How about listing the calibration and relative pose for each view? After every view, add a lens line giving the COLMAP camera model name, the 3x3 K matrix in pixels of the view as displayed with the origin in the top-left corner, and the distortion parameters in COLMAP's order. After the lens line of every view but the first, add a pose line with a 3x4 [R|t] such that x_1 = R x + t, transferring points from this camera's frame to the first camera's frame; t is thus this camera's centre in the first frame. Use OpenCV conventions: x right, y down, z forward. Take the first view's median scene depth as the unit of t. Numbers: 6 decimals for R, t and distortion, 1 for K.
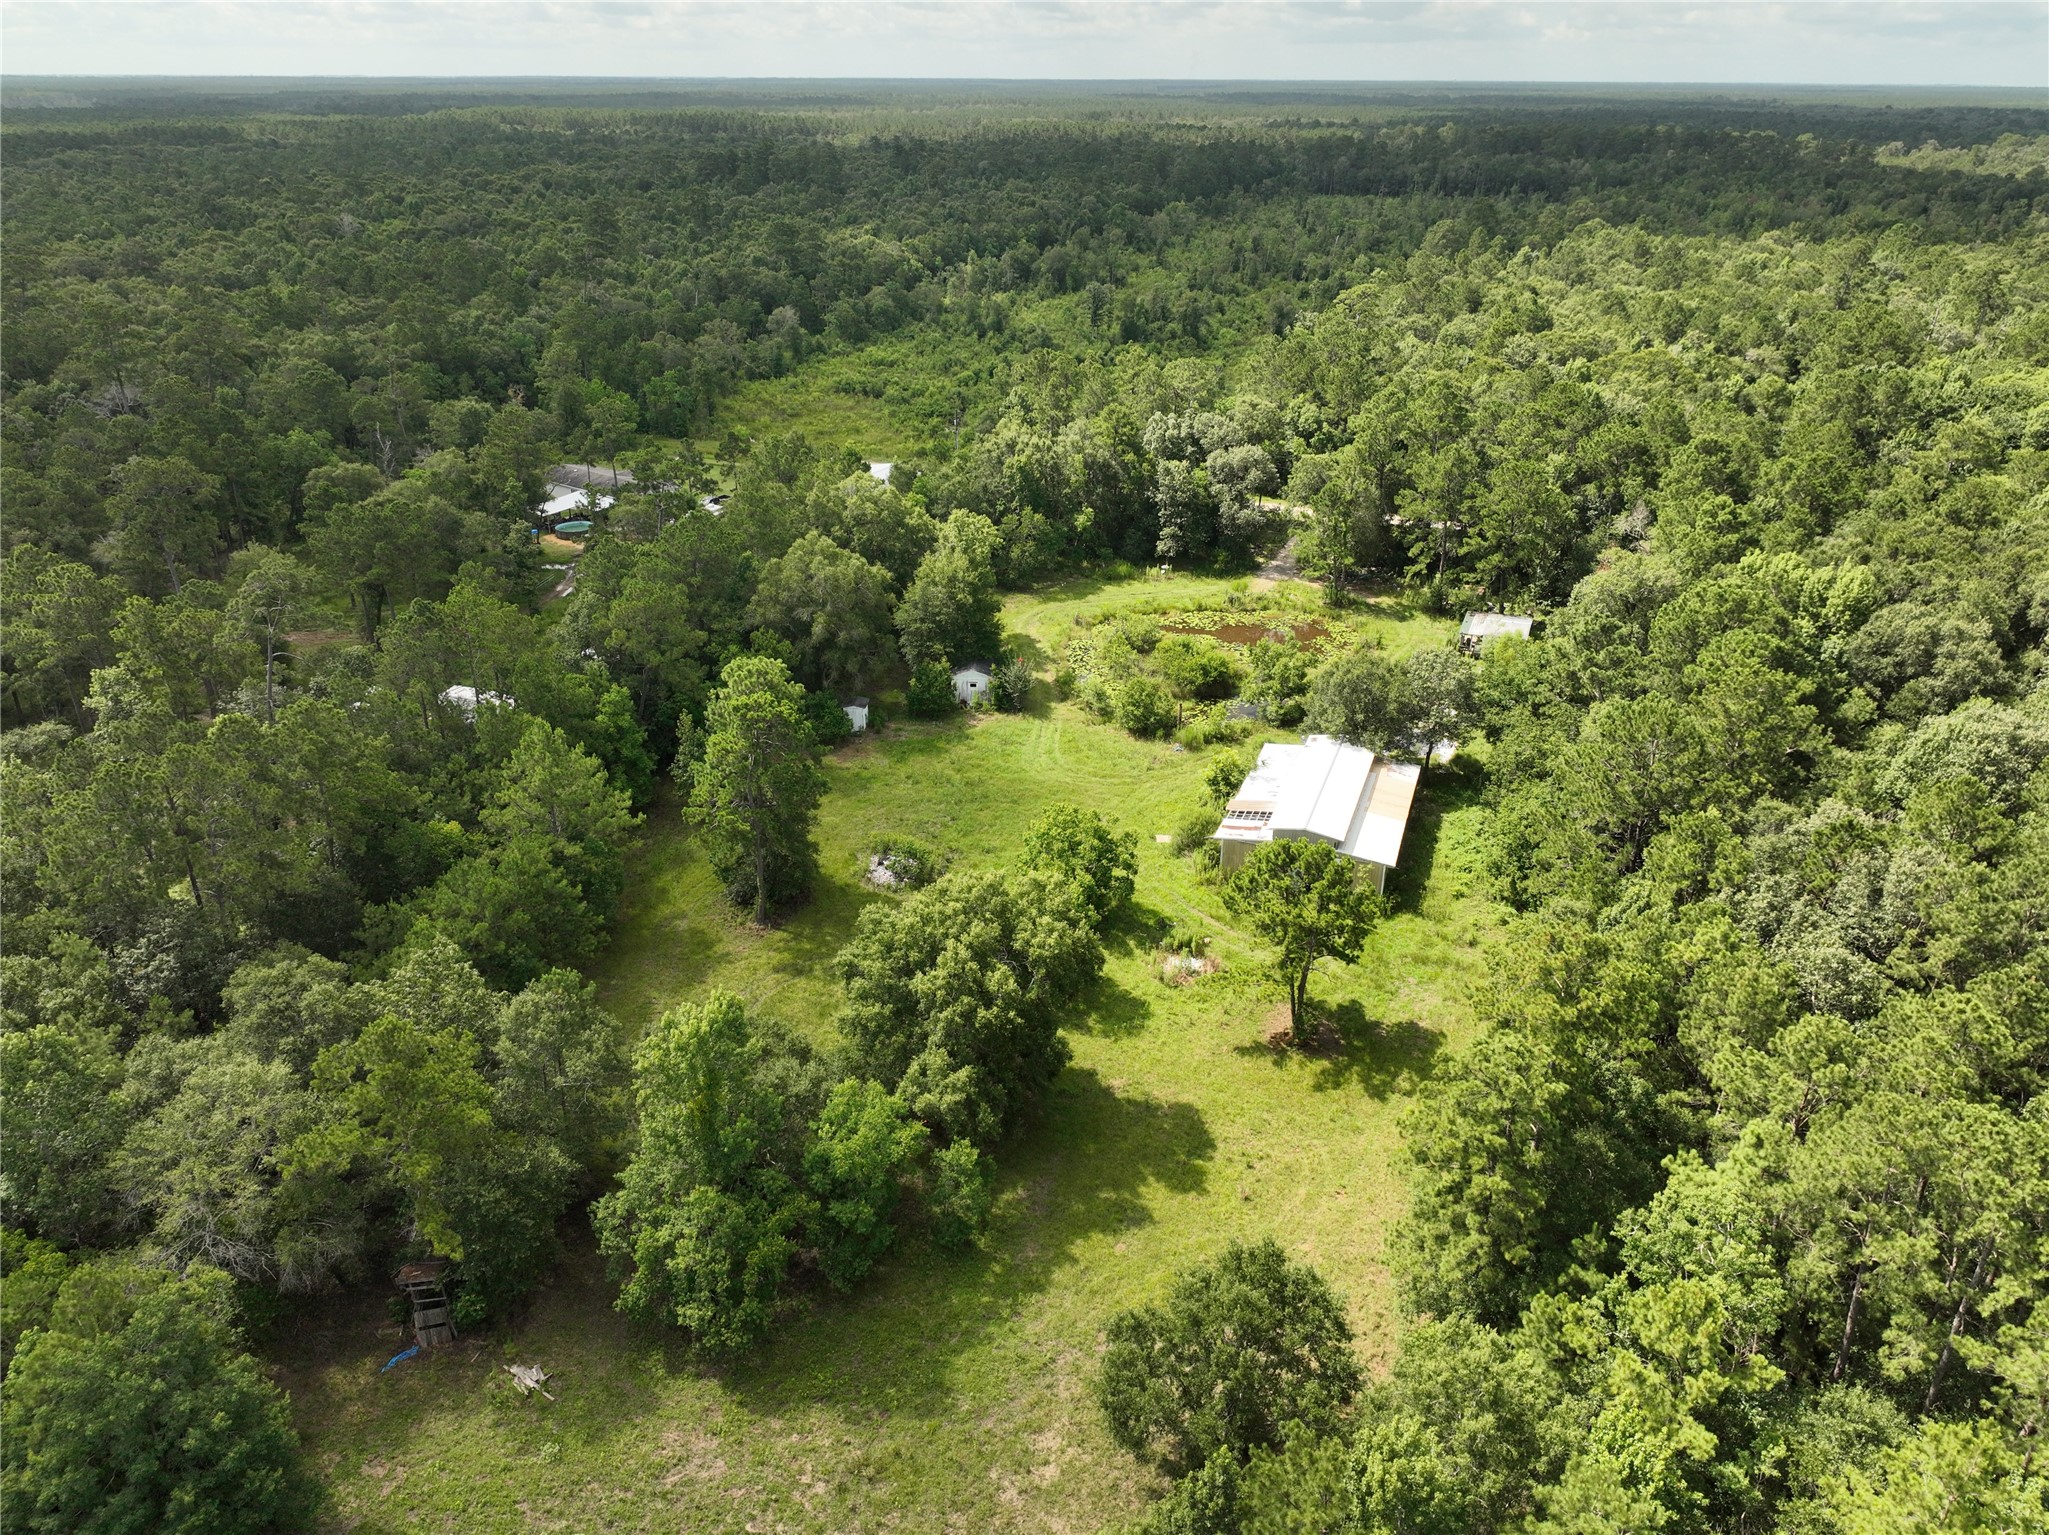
lens RADIAL K [[1437.2, 0, 1035.6], [0, 1437.2, 757.1], [0, 0, 1]] dist [0.004963, -0.008564]
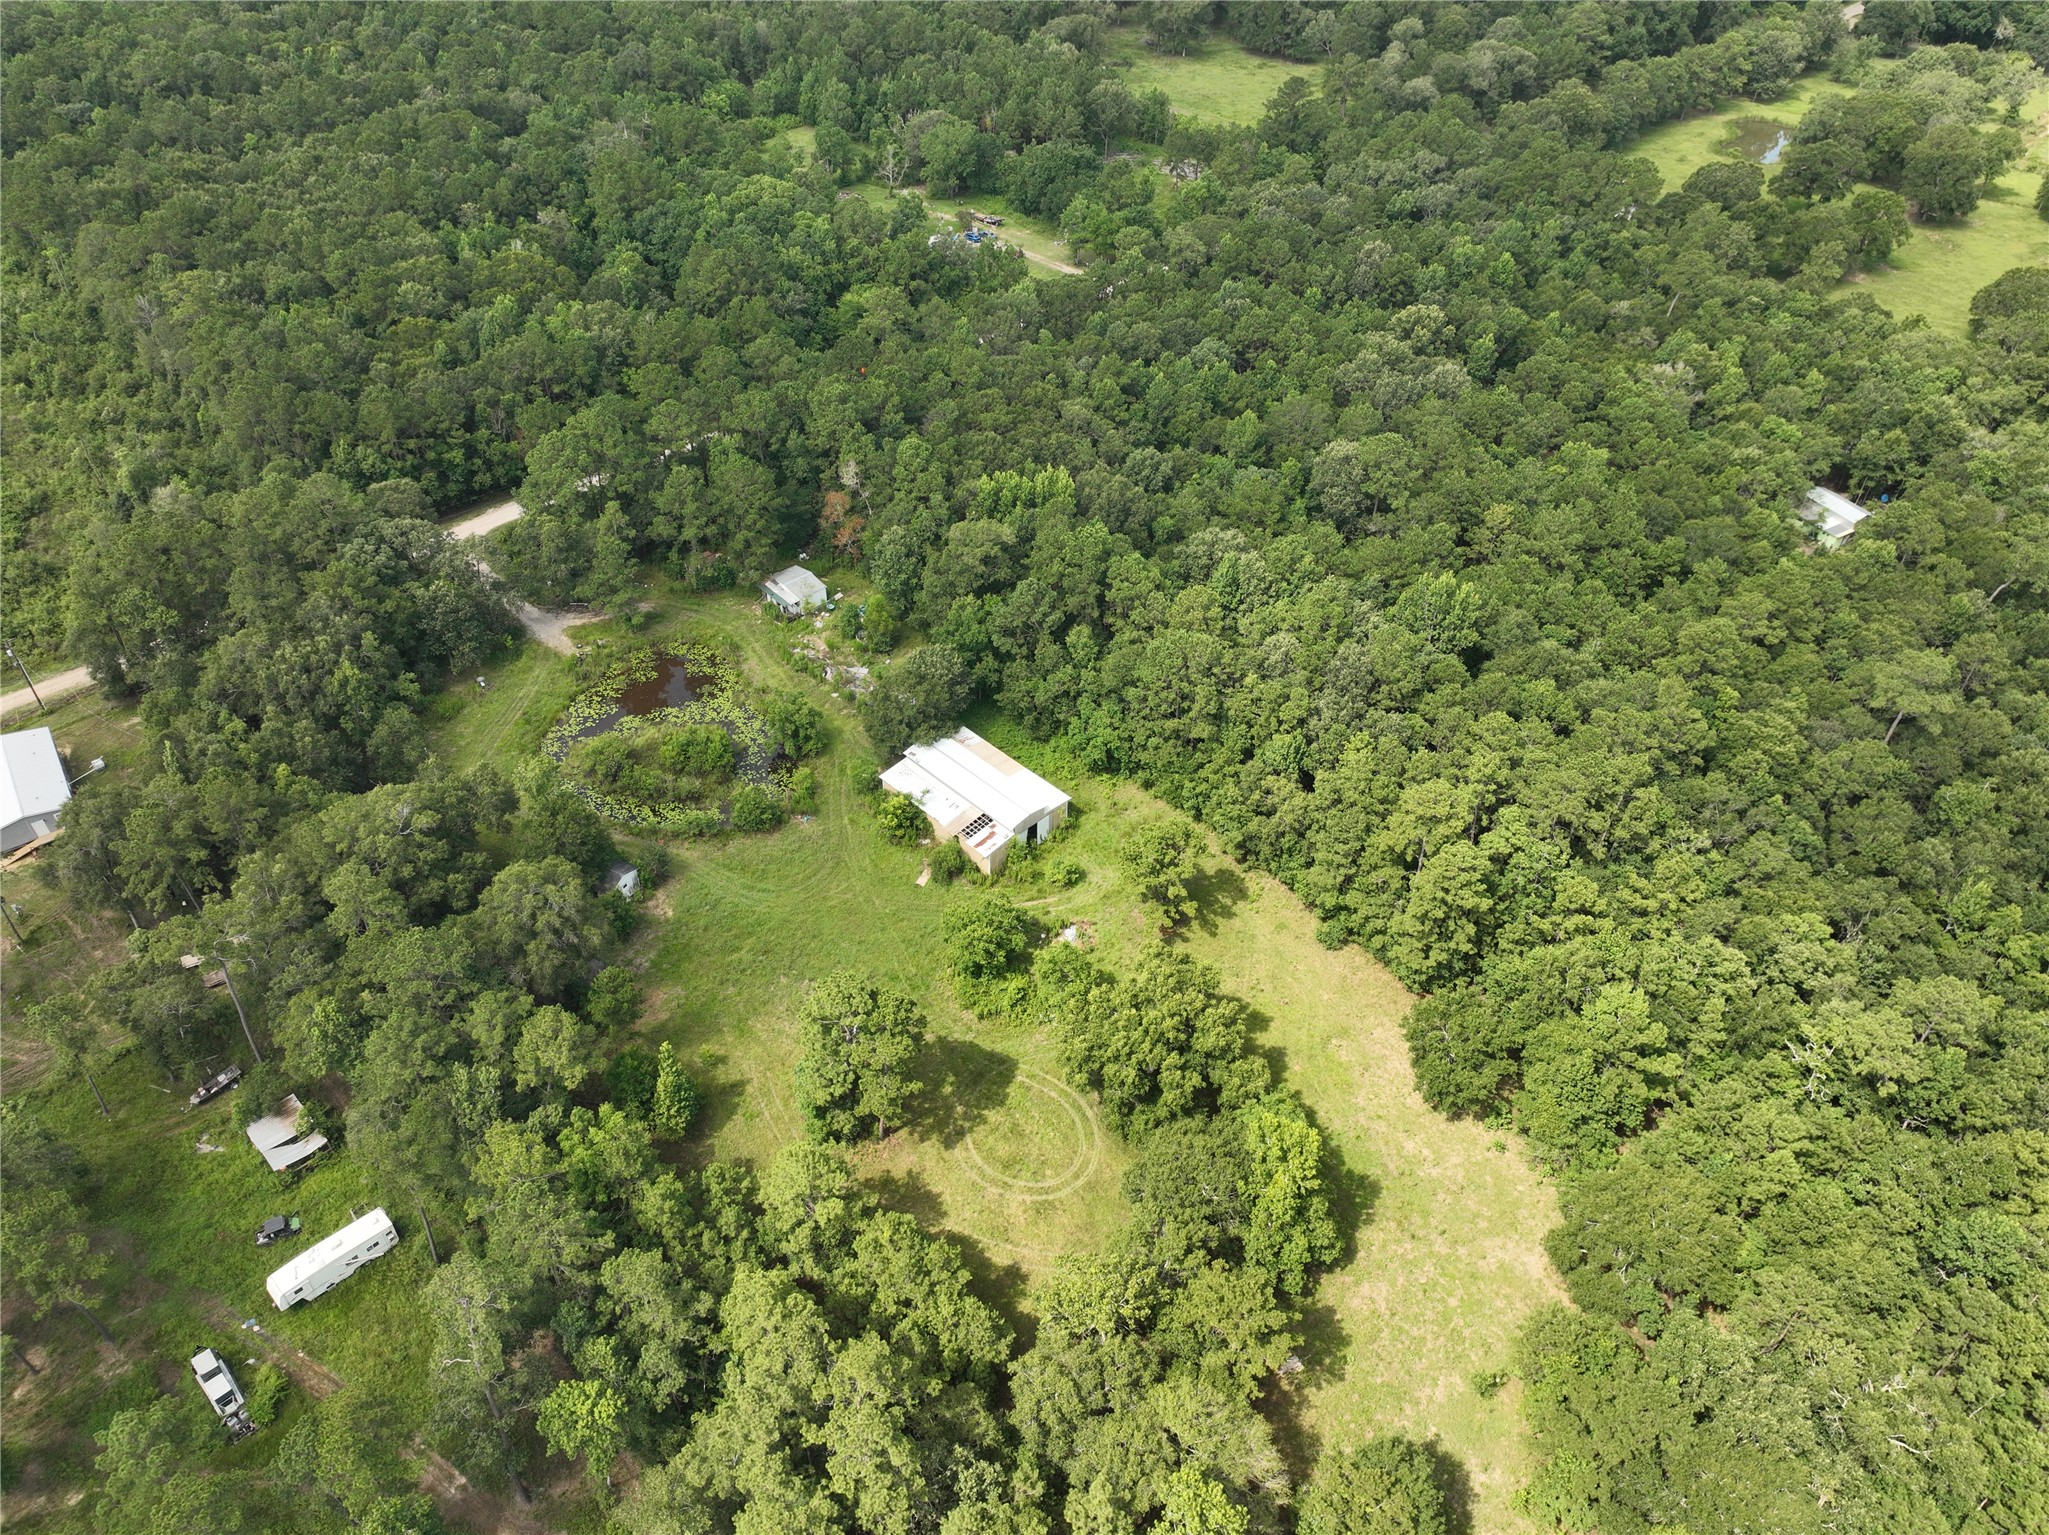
lens RADIAL K [[1437.2, 0, 1031.6], [0, 1437.2, 757.5], [0, 0, 1]] dist [0.004963, -0.008564]
pose [[0.433753, -0.584751, 0.685511, -0.764992], [0.380637, 0.808503, 0.448819, -0.638859], [-0.816685, 0.066254, 0.573268, 0.144442]]
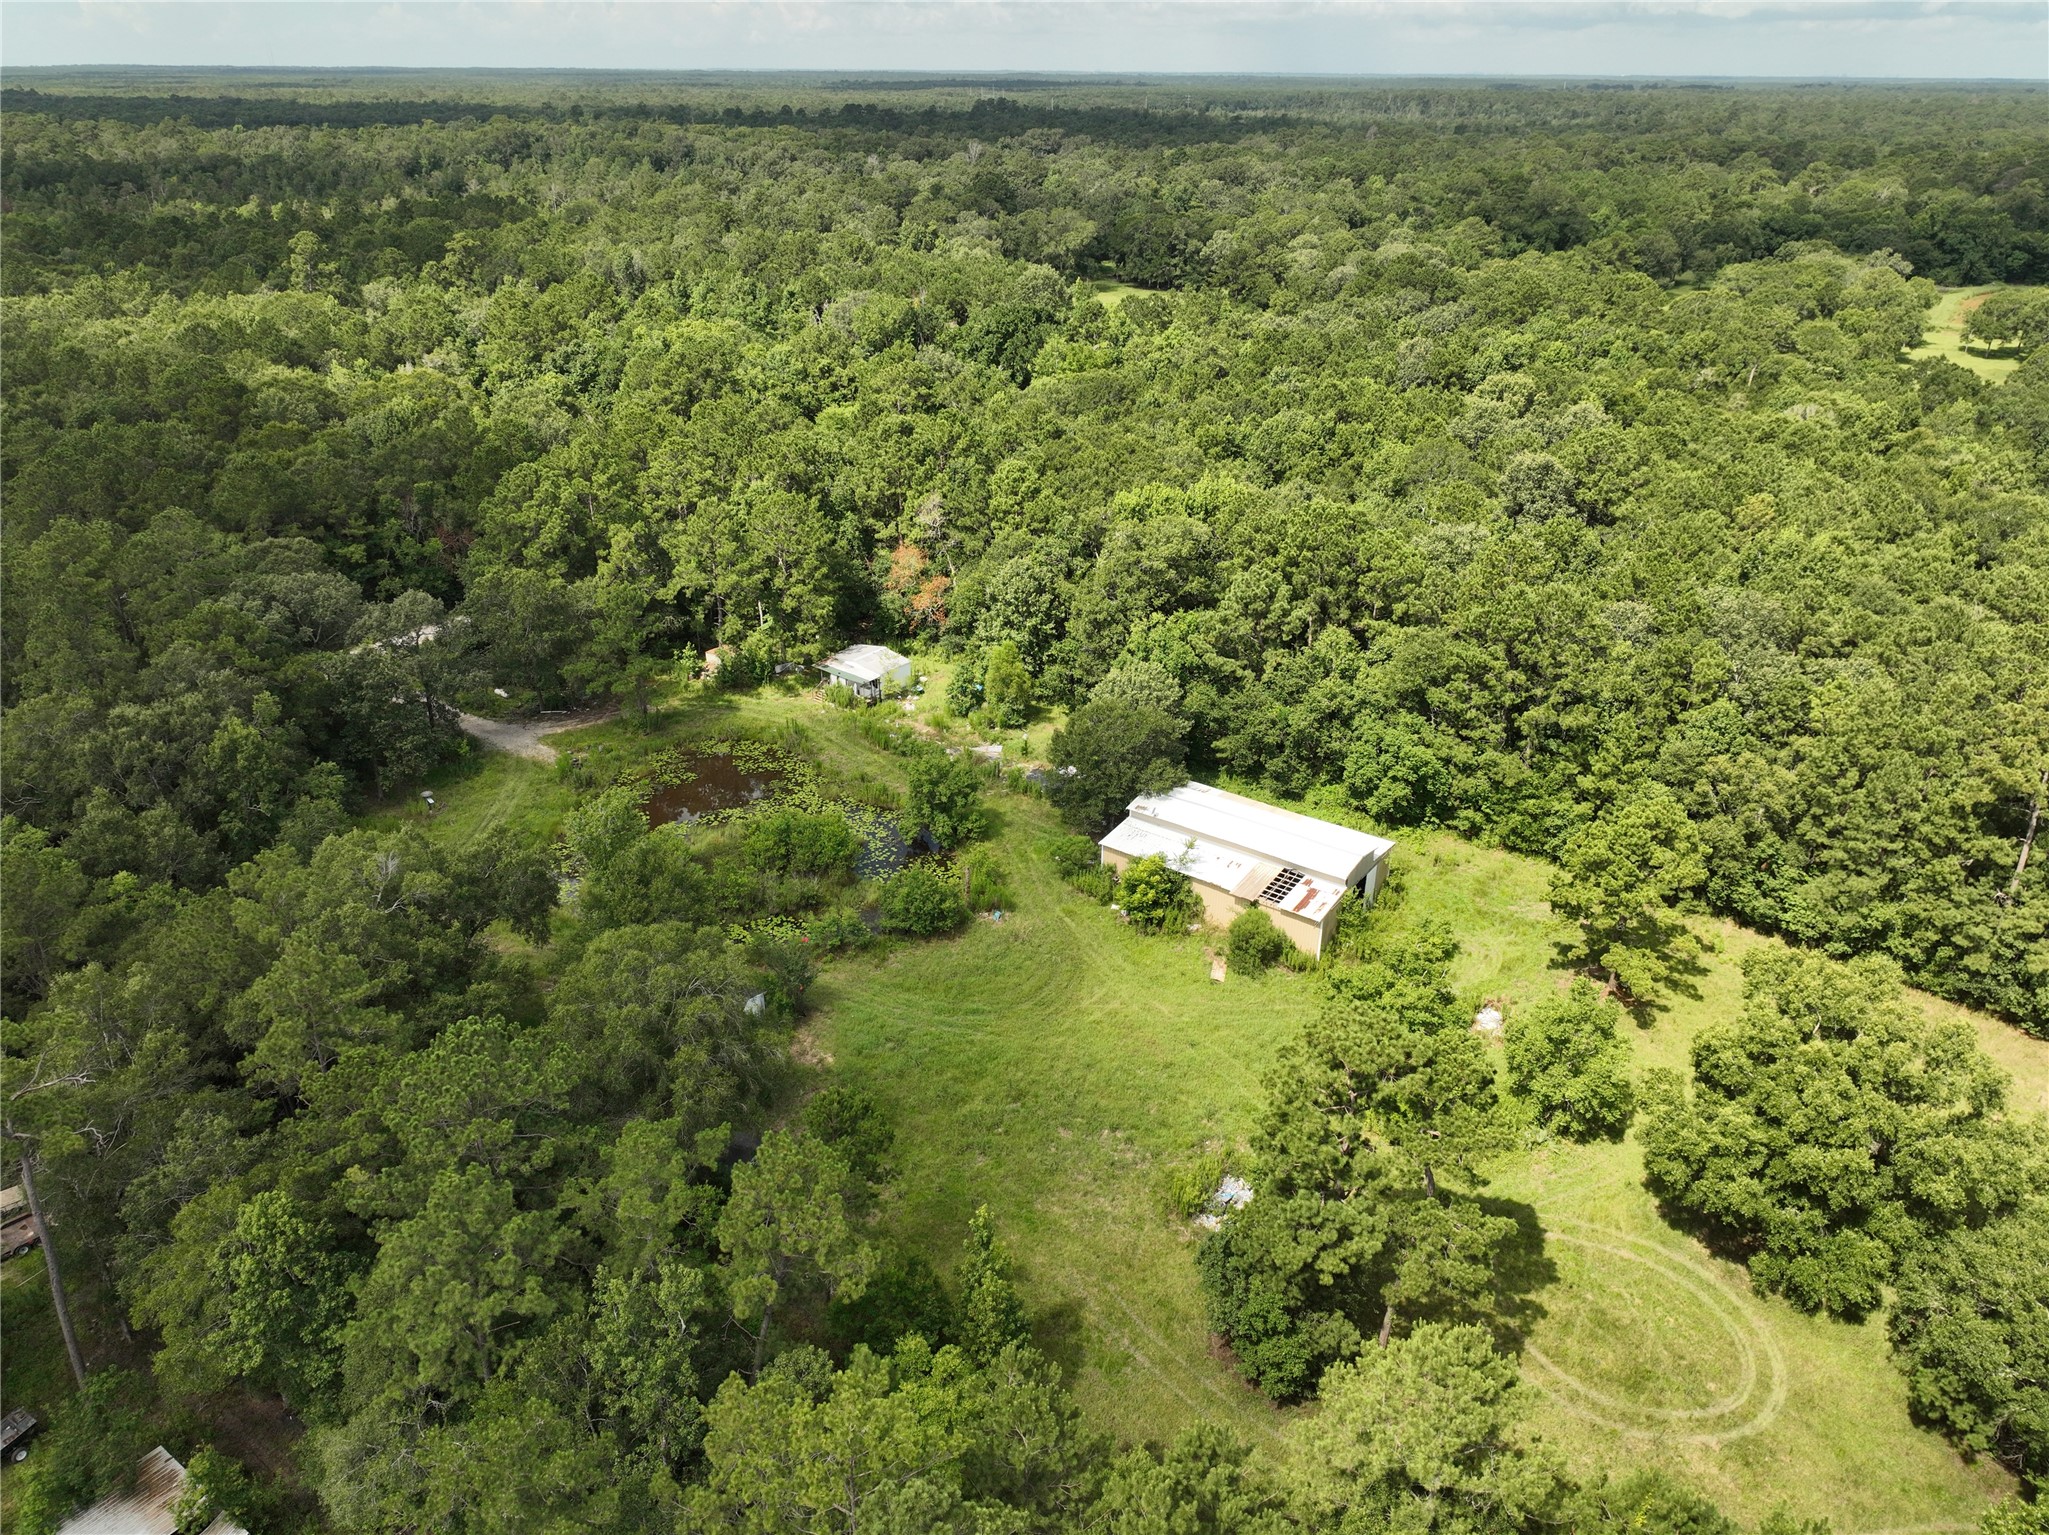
lens RADIAL K [[1437.2, 0, 1032.3], [0, 1437.2, 766.3], [0, 0, 1]] dist [0.004963, -0.008564]
pose [[0.273190, -0.422958, 0.863987, -0.653534], [0.406435, 0.864800, 0.294843, -0.362731], [-0.871882, 0.270606, 0.408160, 0.761220]]
